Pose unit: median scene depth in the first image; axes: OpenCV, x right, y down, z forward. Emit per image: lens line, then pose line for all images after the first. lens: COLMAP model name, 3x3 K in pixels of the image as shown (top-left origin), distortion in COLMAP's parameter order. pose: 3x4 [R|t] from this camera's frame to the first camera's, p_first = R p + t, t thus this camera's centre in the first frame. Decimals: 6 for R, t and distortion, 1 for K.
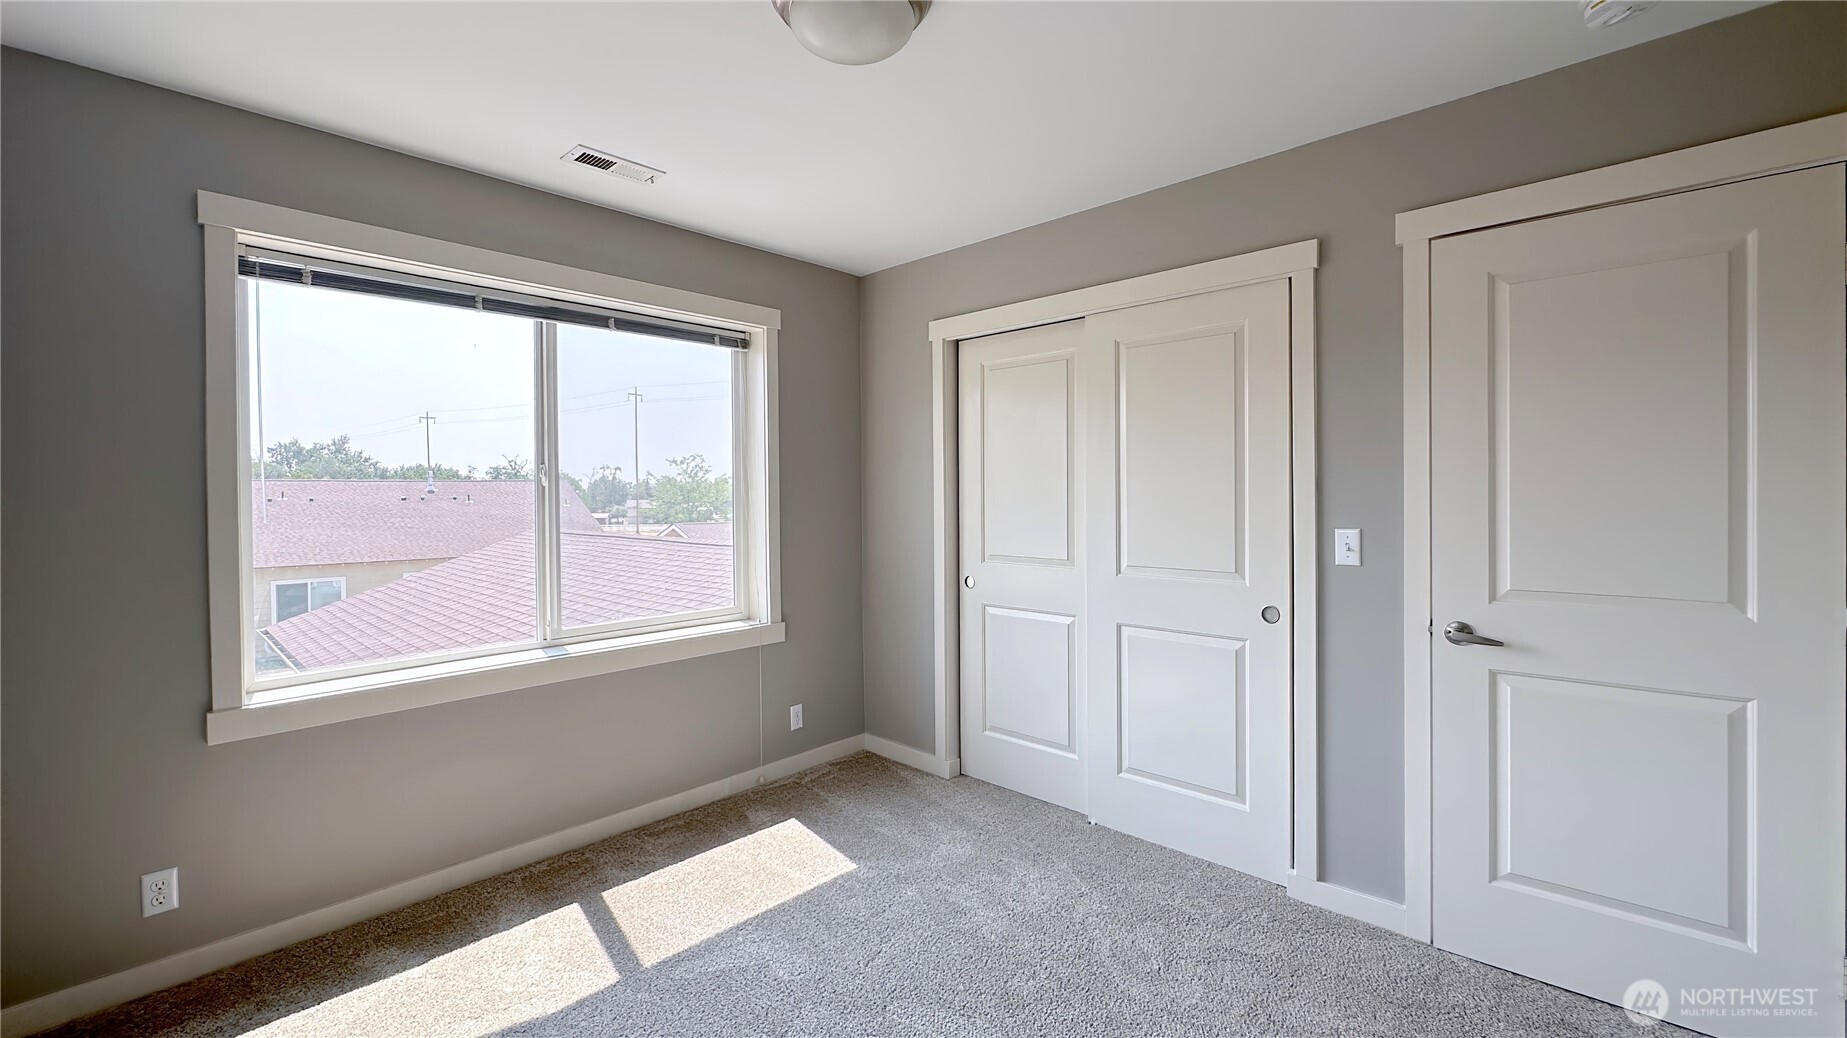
lens RADIAL K [[750.4, 0, 908.6], [0, 750.4, 538.9], [0, 0, 1]] dist [-0.001101, -0.000897]
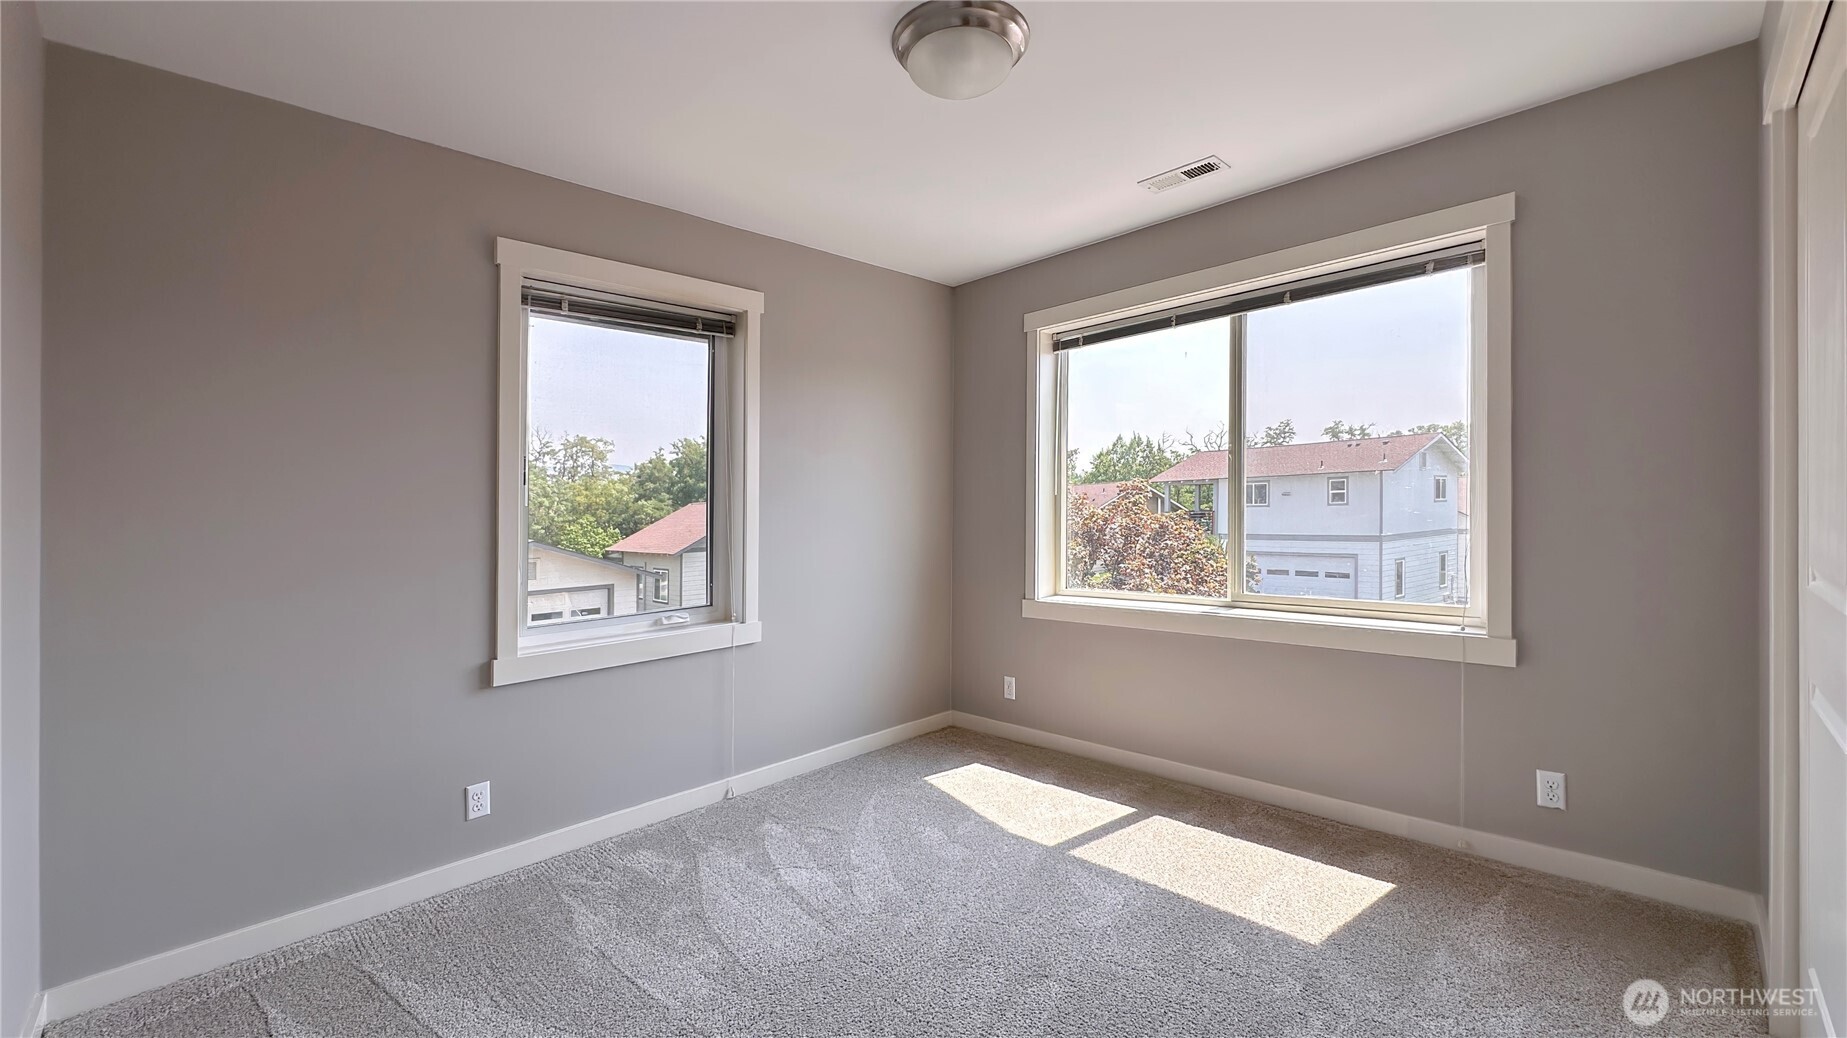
lens RADIAL K [[750.4, 0, 917.7], [0, 750.4, 510.4], [0, 0, 1]] dist [-0.001101, -0.000897]
pose [[-0.016211, 0.018707, -0.999694, 0.706137], [-0.026112, 0.999476, 0.019126, -0.009428], [0.999528, 0.026414, -0.015714, 0.605888]]
